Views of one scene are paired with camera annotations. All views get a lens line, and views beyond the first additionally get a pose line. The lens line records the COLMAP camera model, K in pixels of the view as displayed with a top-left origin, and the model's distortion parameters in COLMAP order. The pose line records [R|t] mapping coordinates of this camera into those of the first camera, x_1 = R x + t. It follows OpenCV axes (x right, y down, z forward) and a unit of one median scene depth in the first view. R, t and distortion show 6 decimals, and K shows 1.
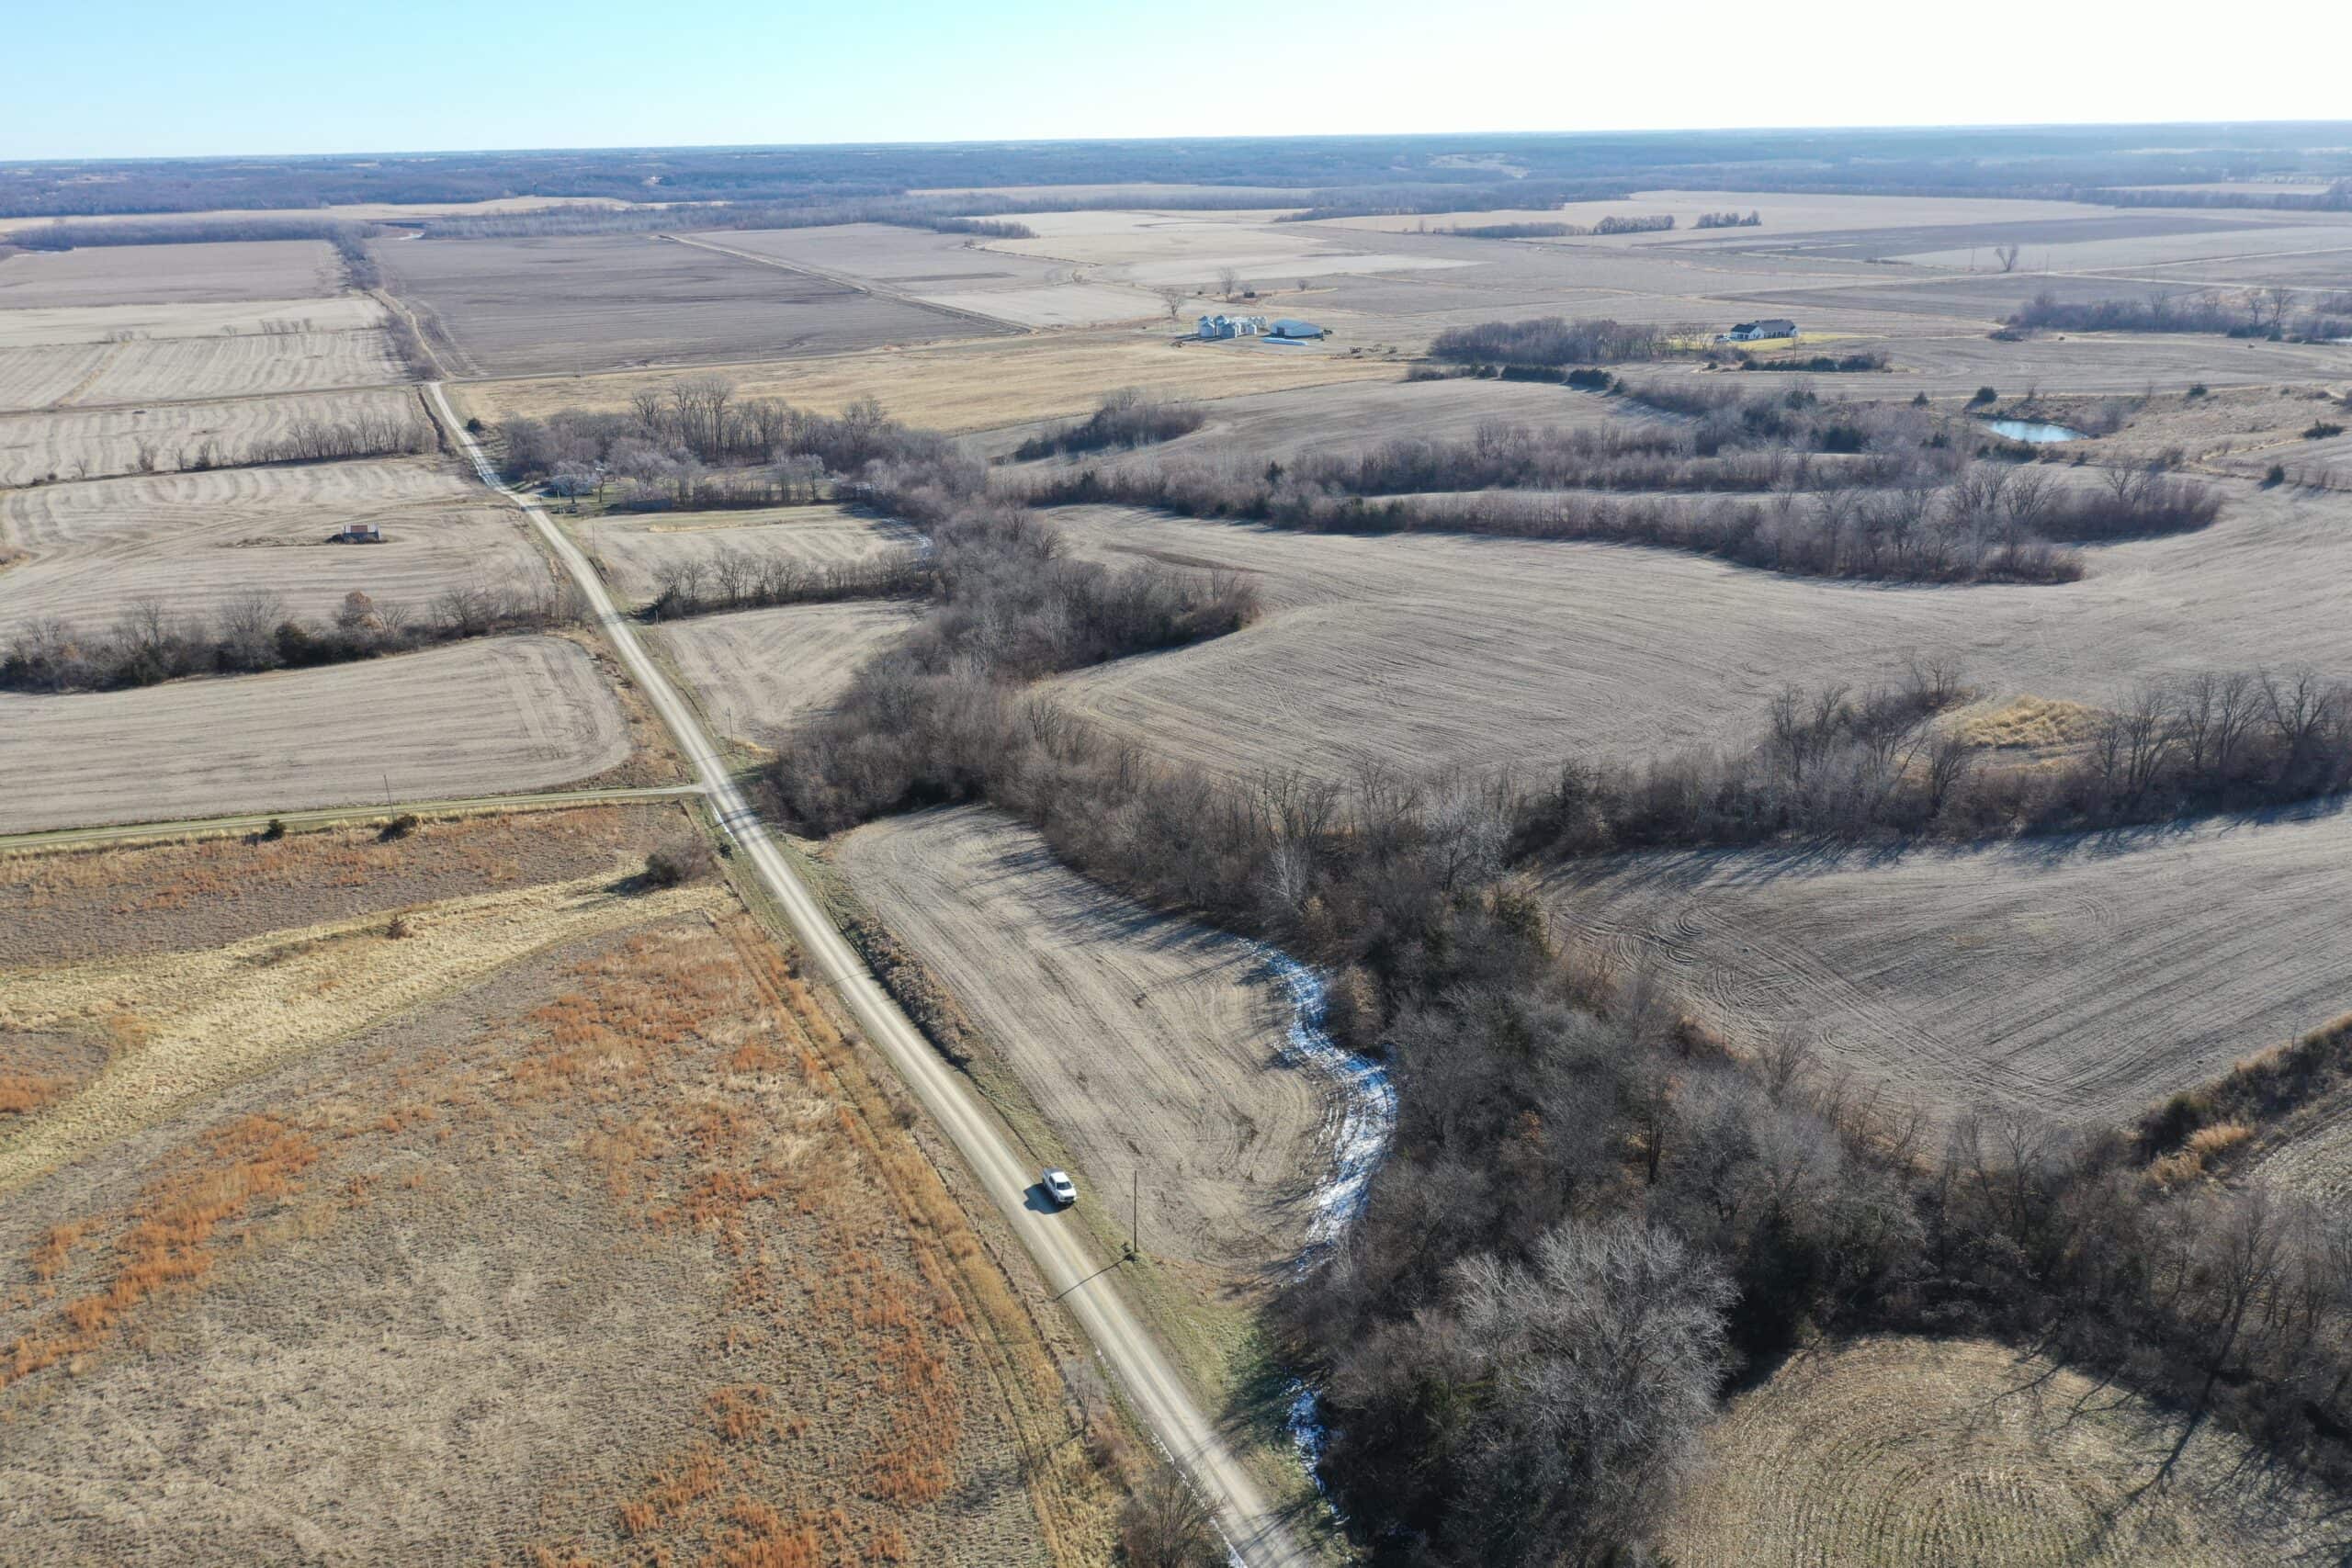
lens RADIAL K [[1861.2, 0, 1173.6], [0, 1861.2, 778.0], [0, 0, 1]] dist [-0.005134, -0.005053]
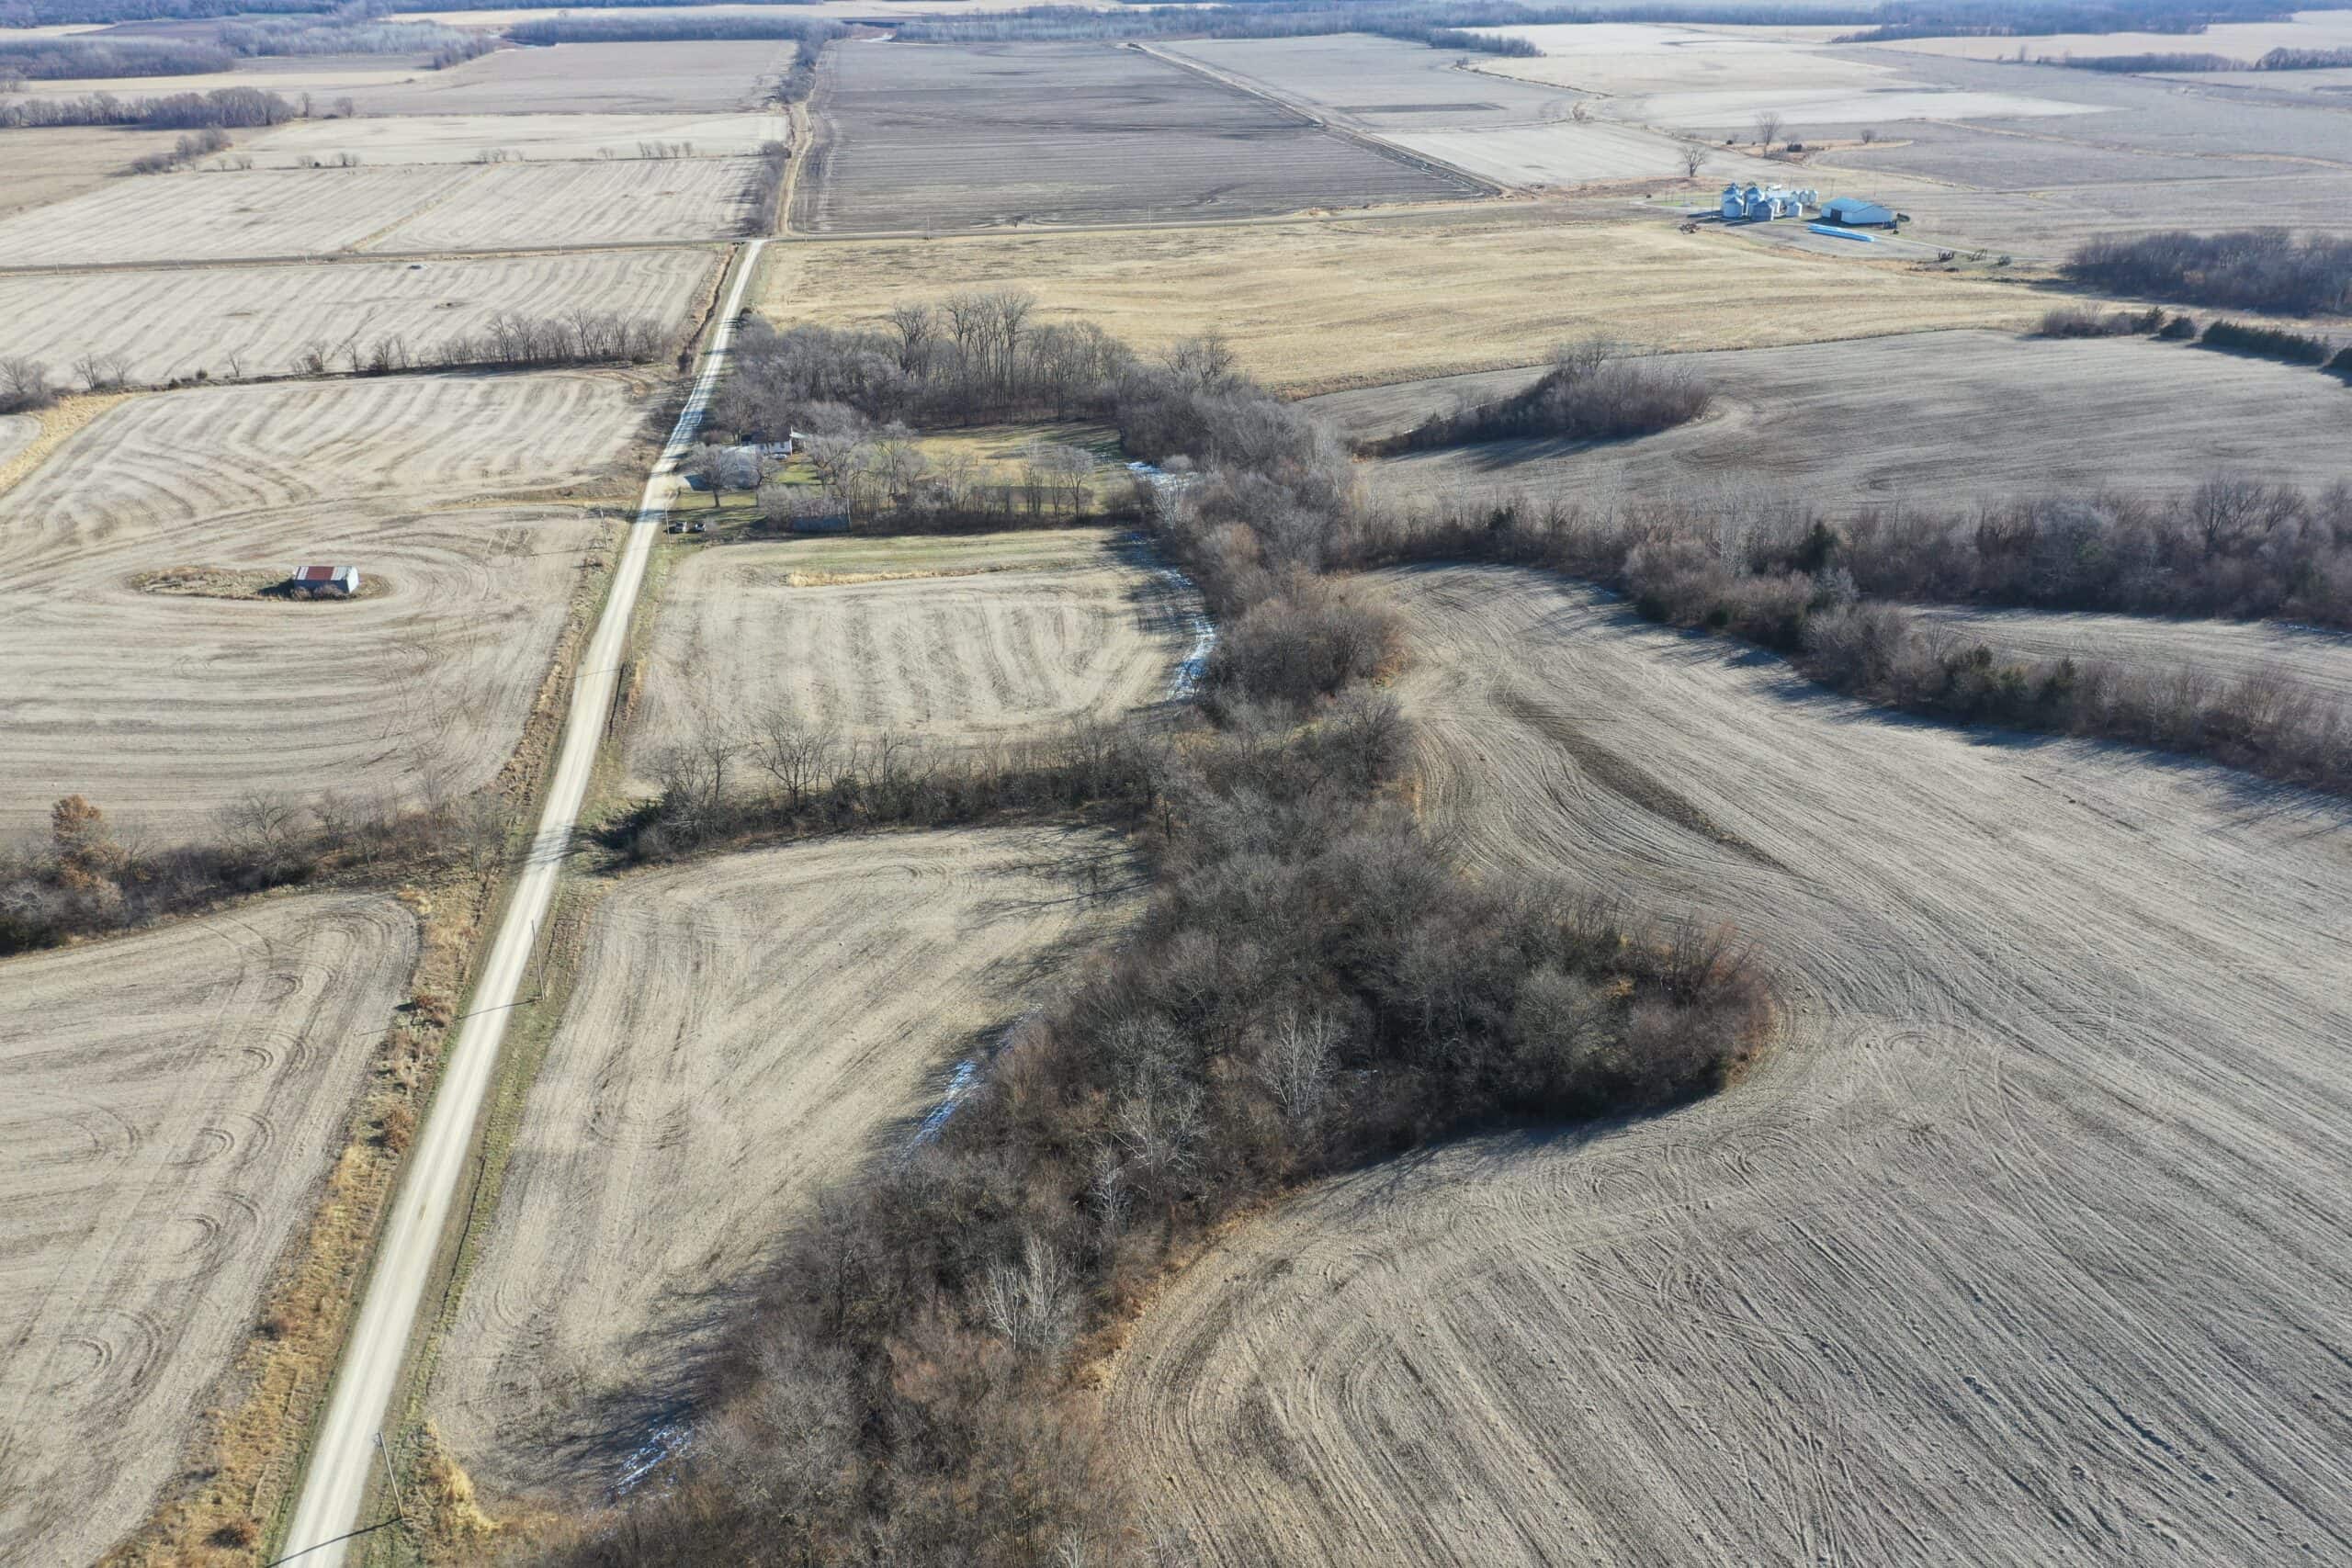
lens RADIAL K [[1861.2, 0, 1174.8], [0, 1861.2, 785.2], [0, 0, 1]] dist [-0.005134, -0.005053]
pose [[0.965905, 0.113393, -0.232743, 0.002726], [-0.090036, 0.989992, 0.108670, -0.132092], [0.242736, -0.084010, 0.966448, 0.373929]]
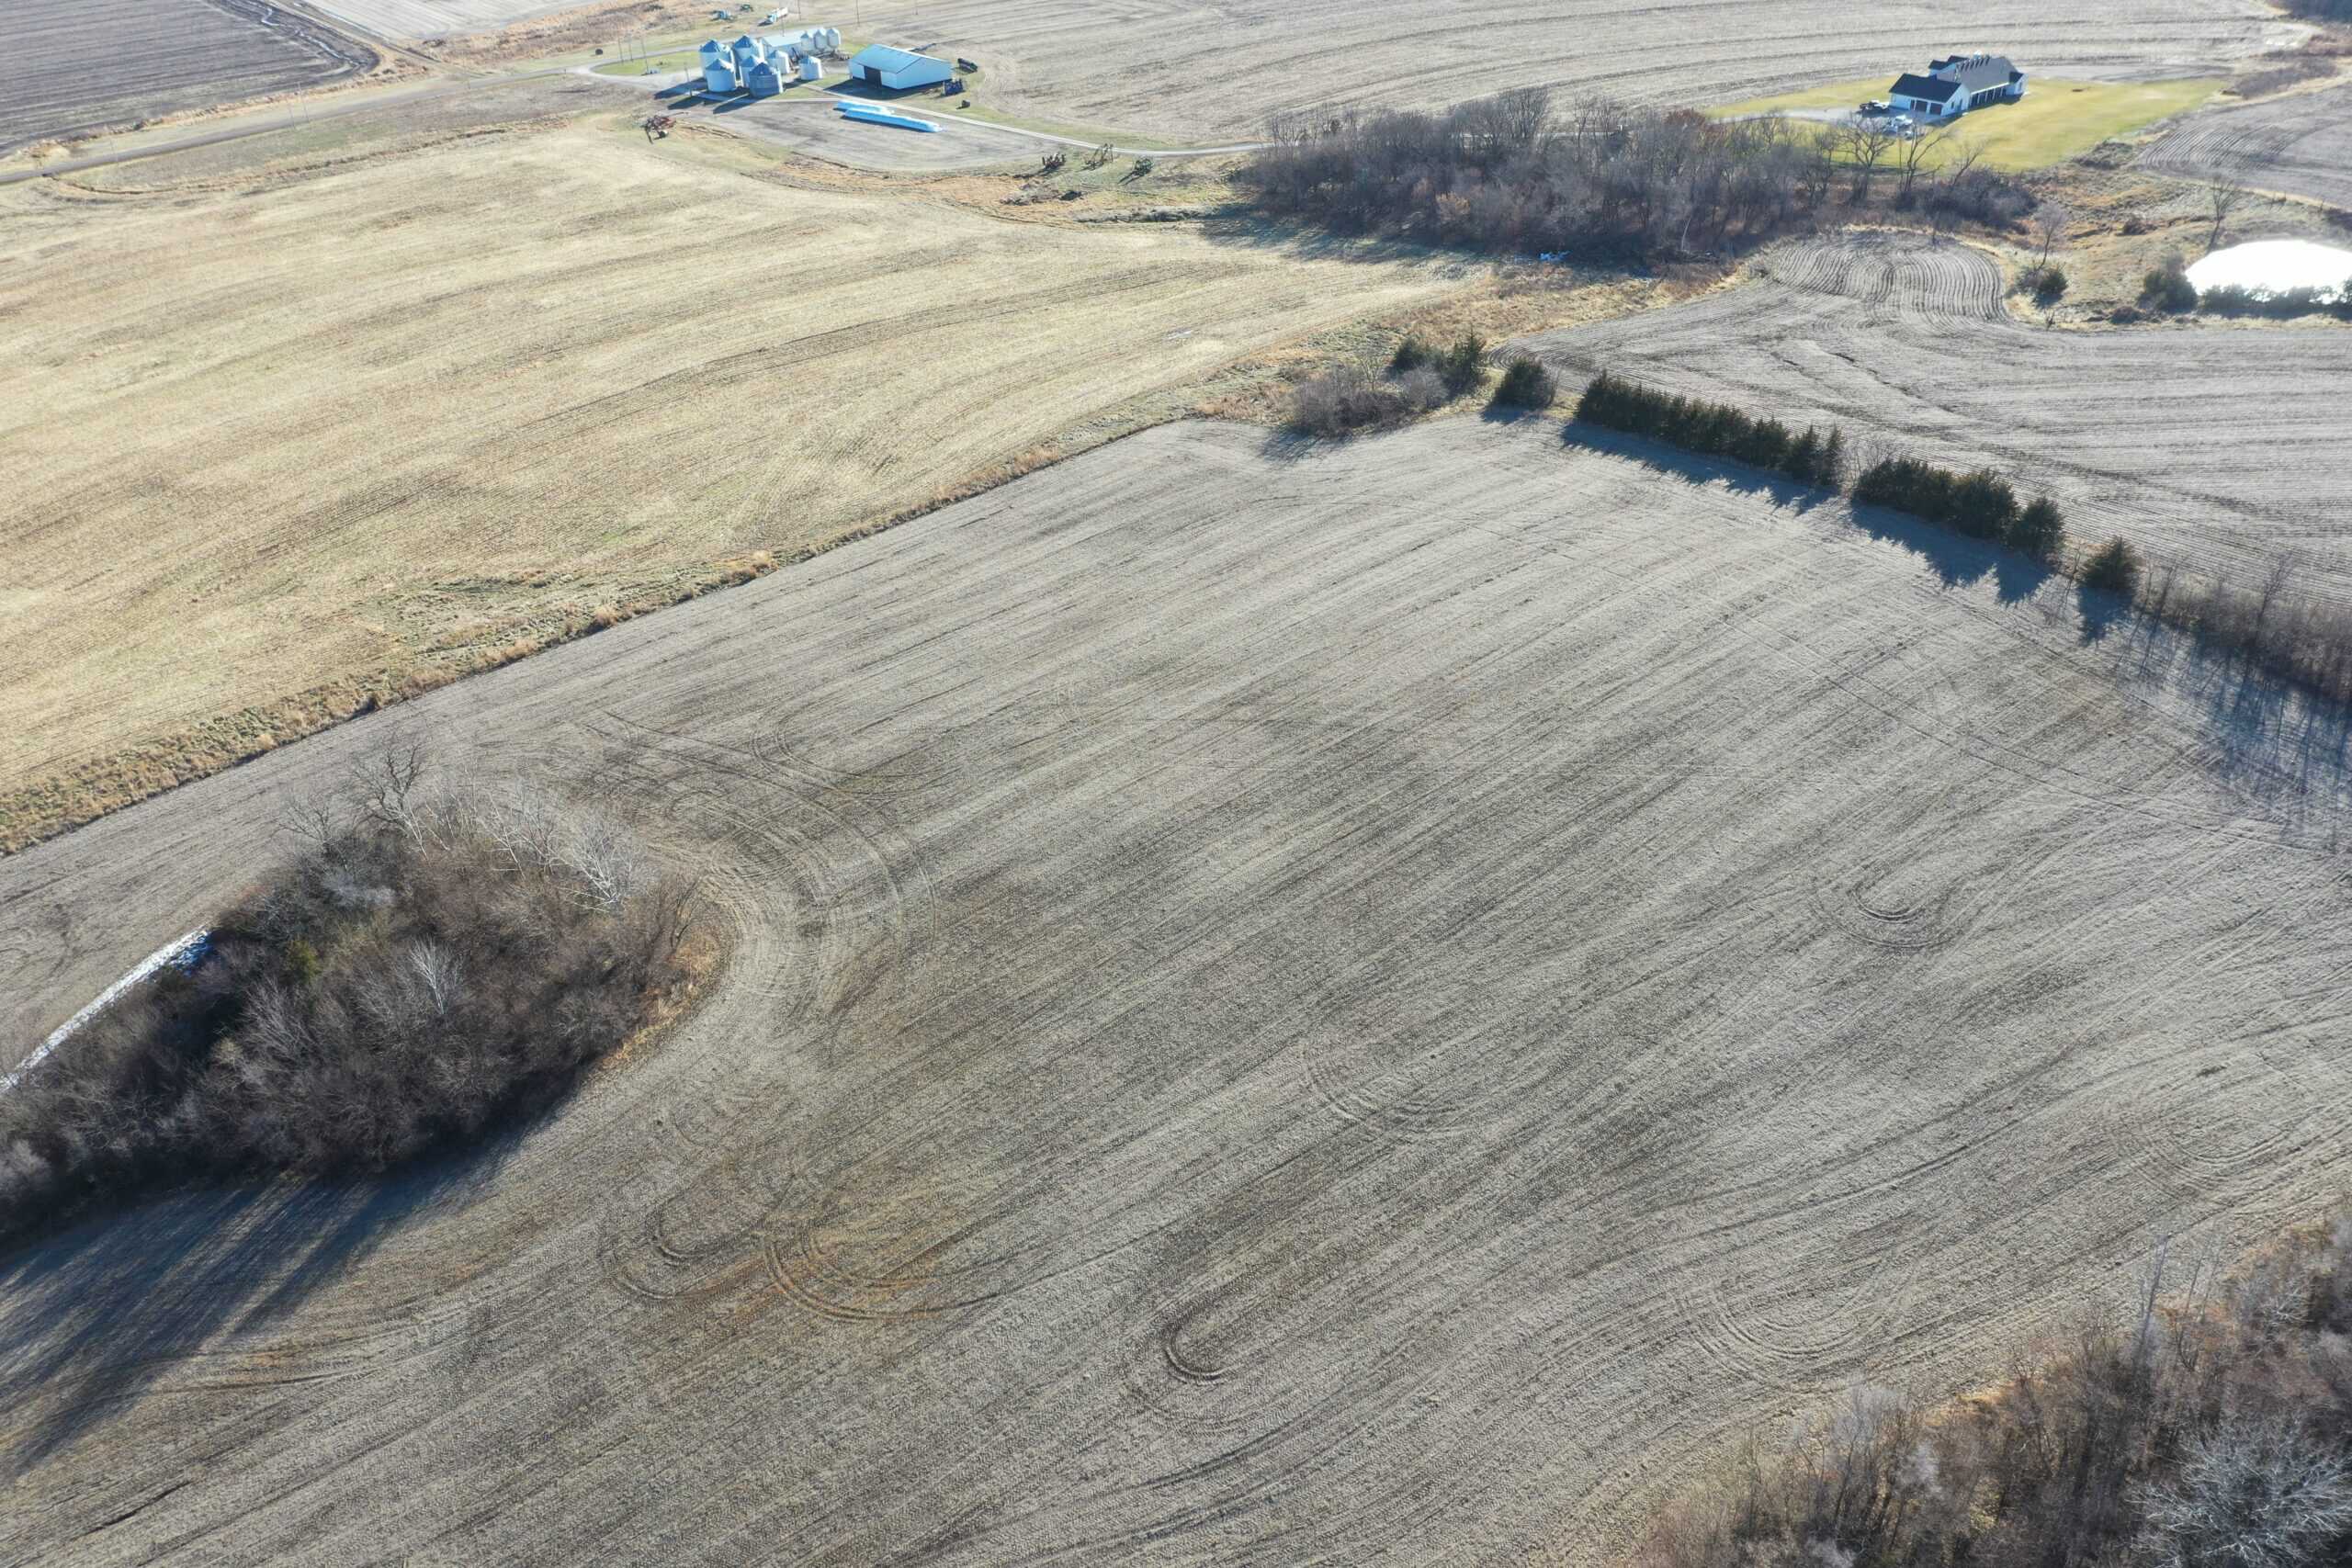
lens RADIAL K [[1861.2, 0, 1157.4], [0, 1861.2, 770.4], [0, 0, 1]] dist [-0.005134, -0.005053]
pose [[0.977137, -0.129304, 0.168773, 0.044866], [0.088561, 0.969198, 0.229808, -0.305659], [-0.193289, -0.209607, 0.958490, 0.869137]]
